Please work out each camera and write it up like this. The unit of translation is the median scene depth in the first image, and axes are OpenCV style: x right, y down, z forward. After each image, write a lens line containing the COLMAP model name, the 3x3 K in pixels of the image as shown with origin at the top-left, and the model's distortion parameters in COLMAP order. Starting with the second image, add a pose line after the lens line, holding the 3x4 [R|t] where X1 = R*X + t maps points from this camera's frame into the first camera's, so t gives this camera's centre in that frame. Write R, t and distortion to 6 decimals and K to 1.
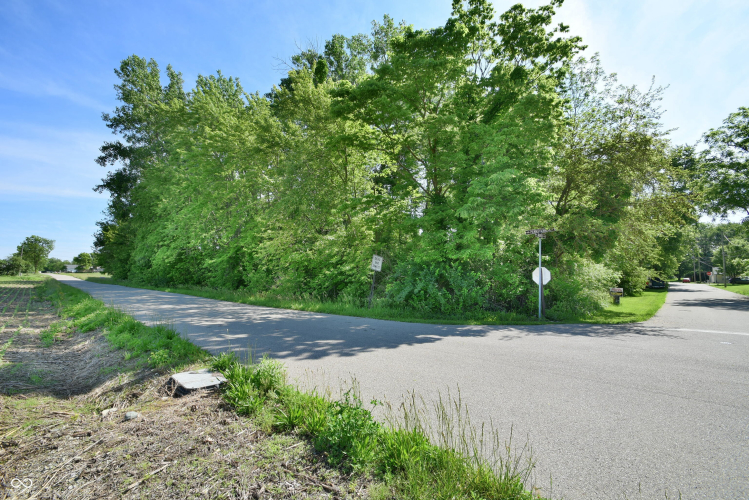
lens RADIAL K [[316.7, 0, 374.5], [0, 316.7, 250.0], [0, 0, 1]] dist [0.000743, -0.010539]
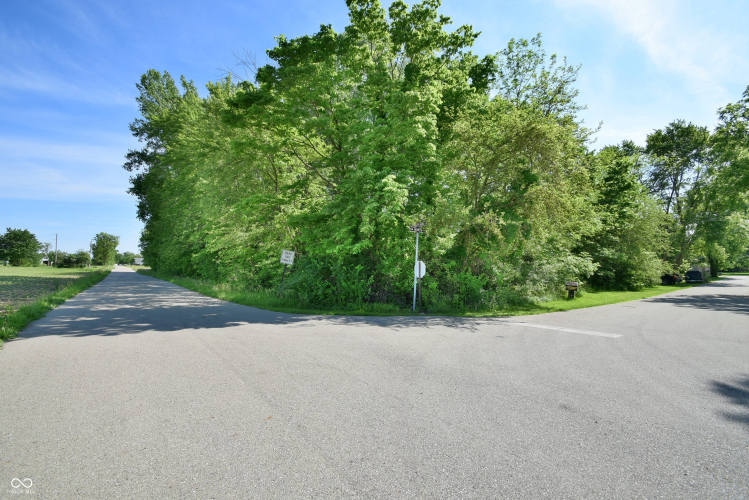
lens RADIAL K [[314.2, 0, 374.5], [0, 314.2, 250.0], [0, 0, 1]] dist [0.018987, -0.020033]
pose [[0.990852, -0.006150, -0.134814, 0.158269], [0.009458, 0.999669, 0.023910, -0.002516], [0.134622, -0.024966, 0.990582, -0.009613]]
